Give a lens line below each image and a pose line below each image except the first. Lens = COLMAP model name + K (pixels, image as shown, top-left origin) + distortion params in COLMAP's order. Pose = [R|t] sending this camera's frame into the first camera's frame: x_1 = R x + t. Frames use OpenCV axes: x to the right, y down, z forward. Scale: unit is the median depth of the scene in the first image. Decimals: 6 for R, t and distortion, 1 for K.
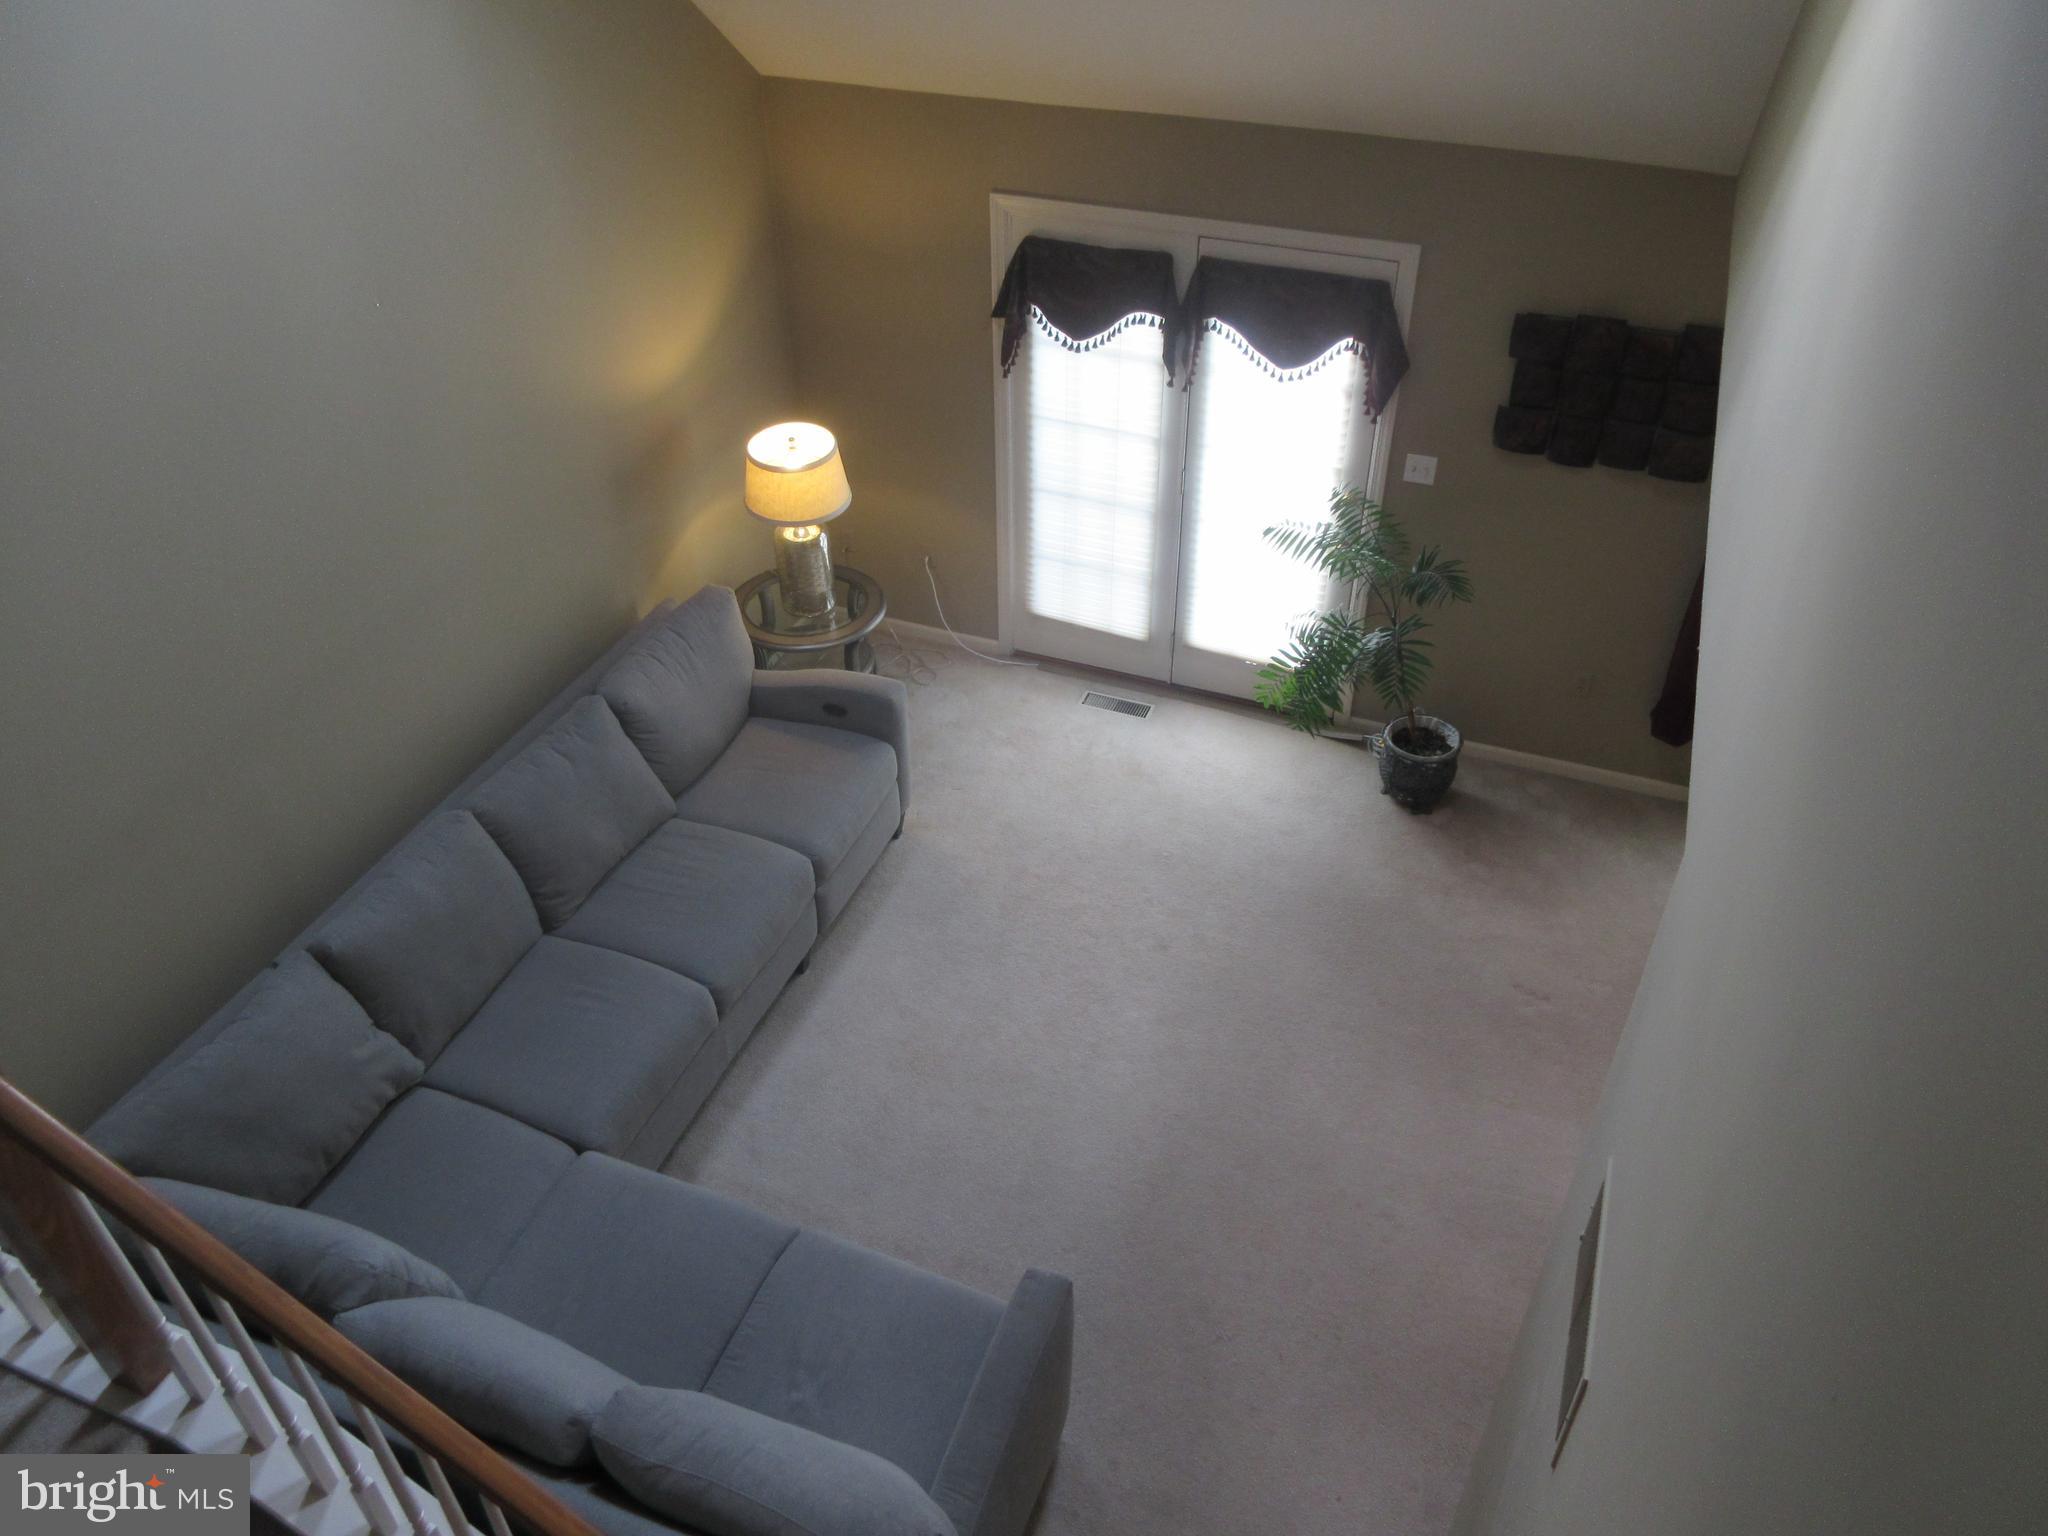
lens RADIAL K [[1527.0, 0, 1015.8], [0, 1527.0, 764.1], [0, 0, 1]] dist [0.007418, 0.000753]
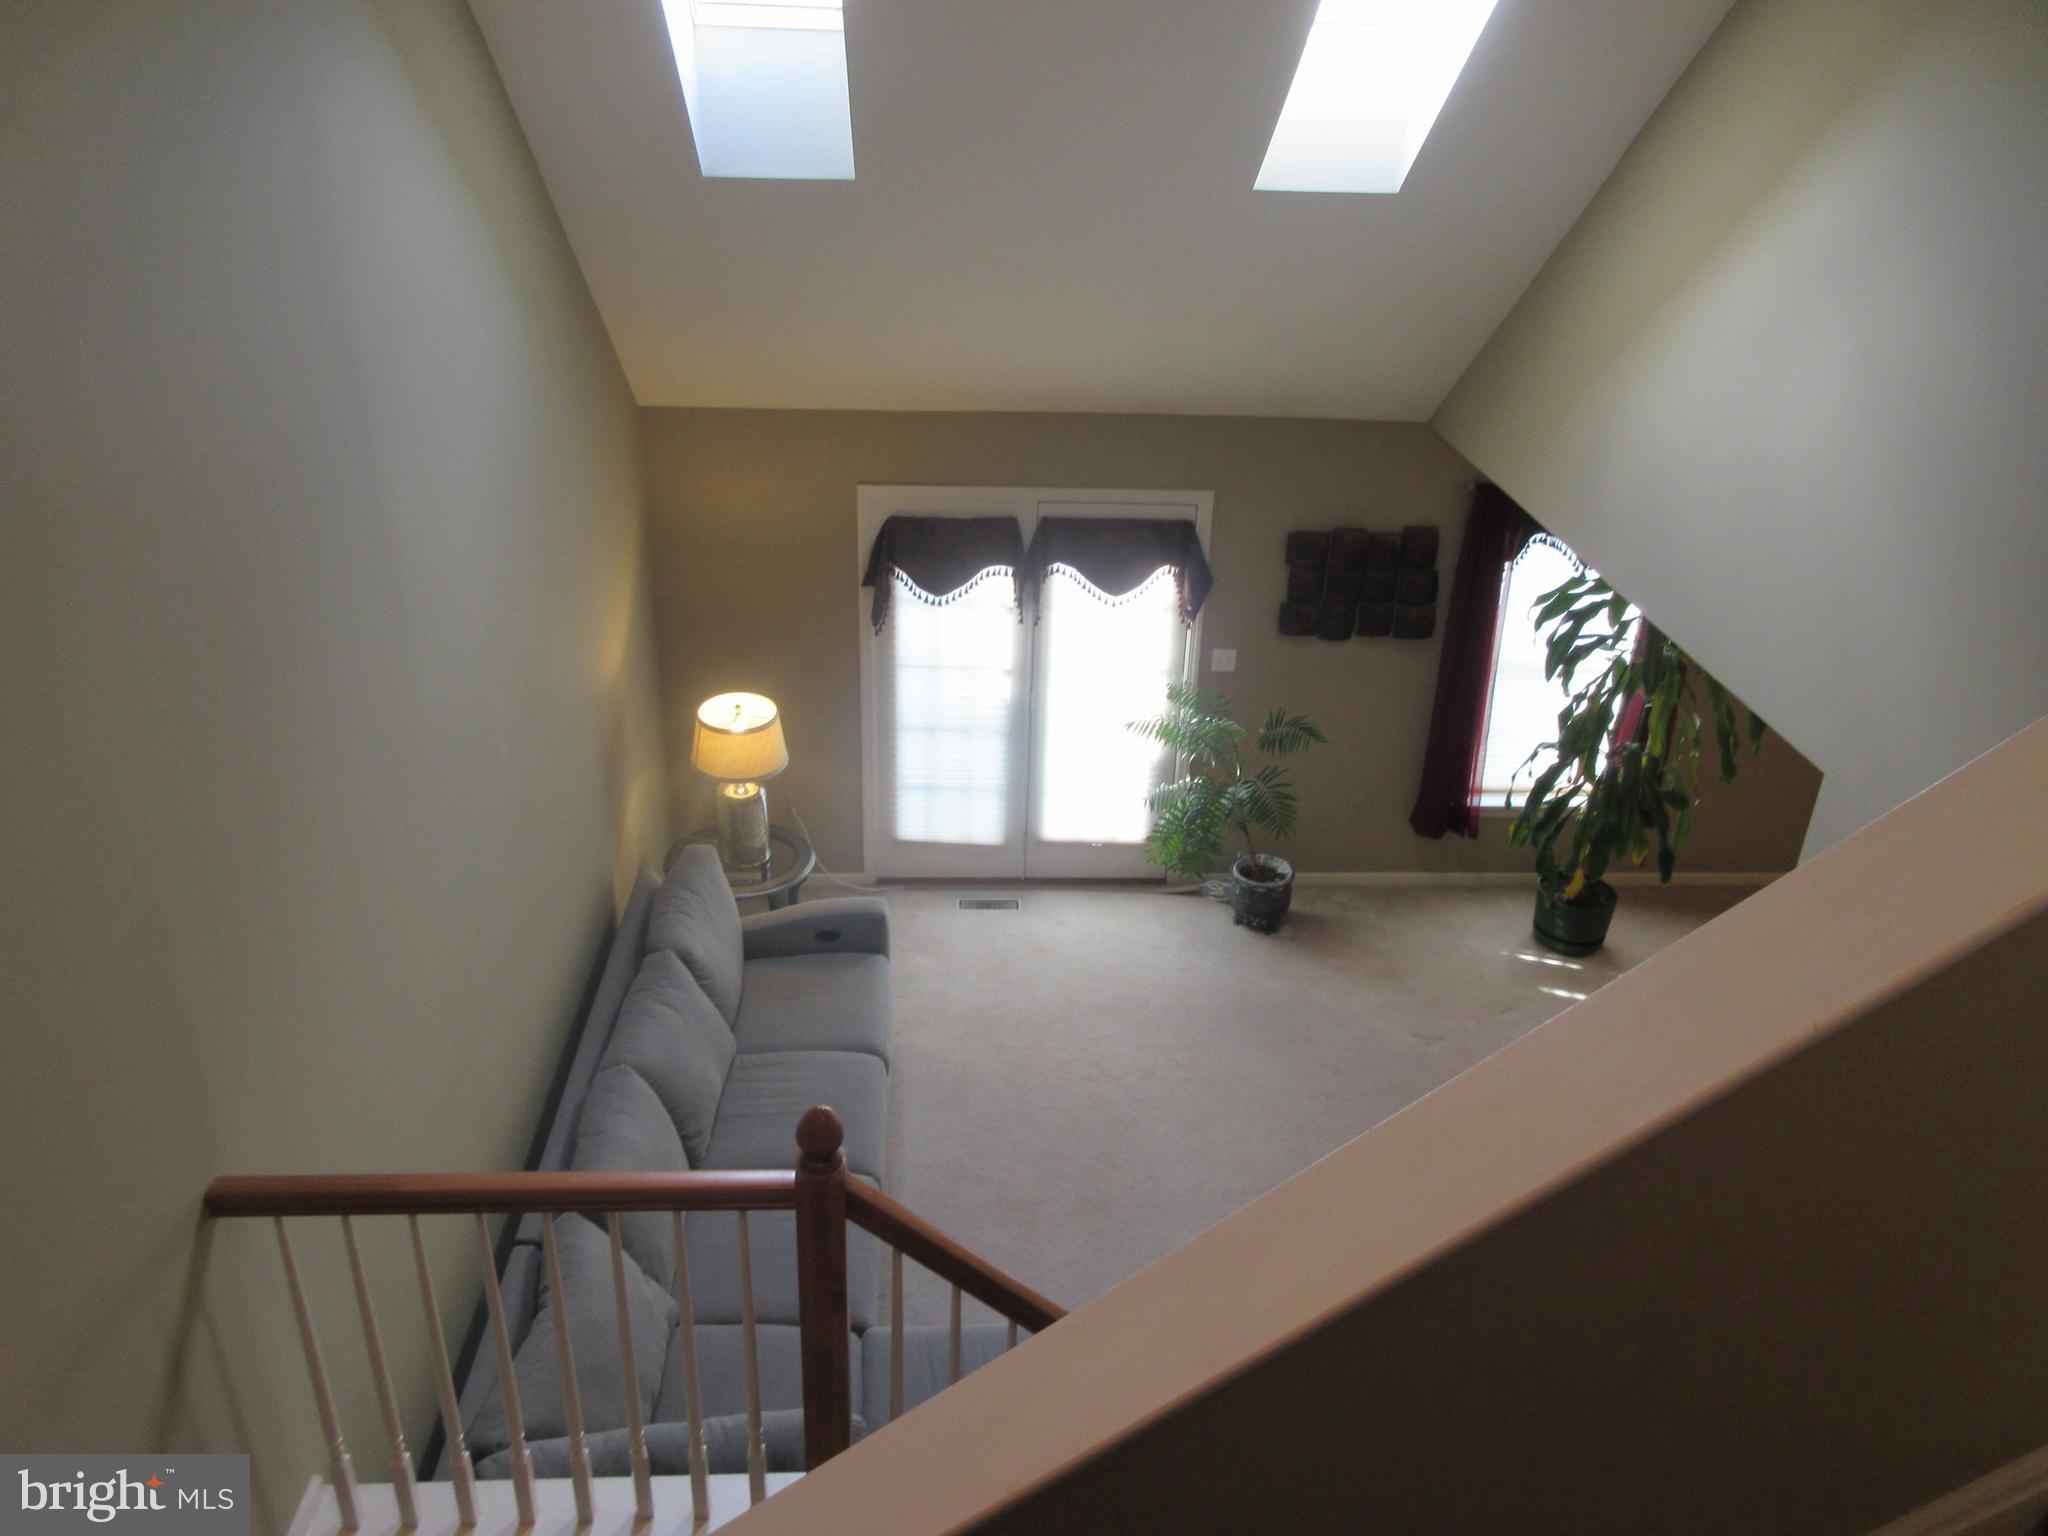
lens RADIAL K [[1527.0, 0, 1034.5], [0, 1527.0, 759.4], [0, 0, 1]] dist [0.007418, 0.000753]
pose [[0.908383, -0.154610, 0.388506, -0.378313], [0.226600, 0.962887, -0.146630, 0.036405], [-0.351417, 0.221232, 0.909705, -0.079761]]
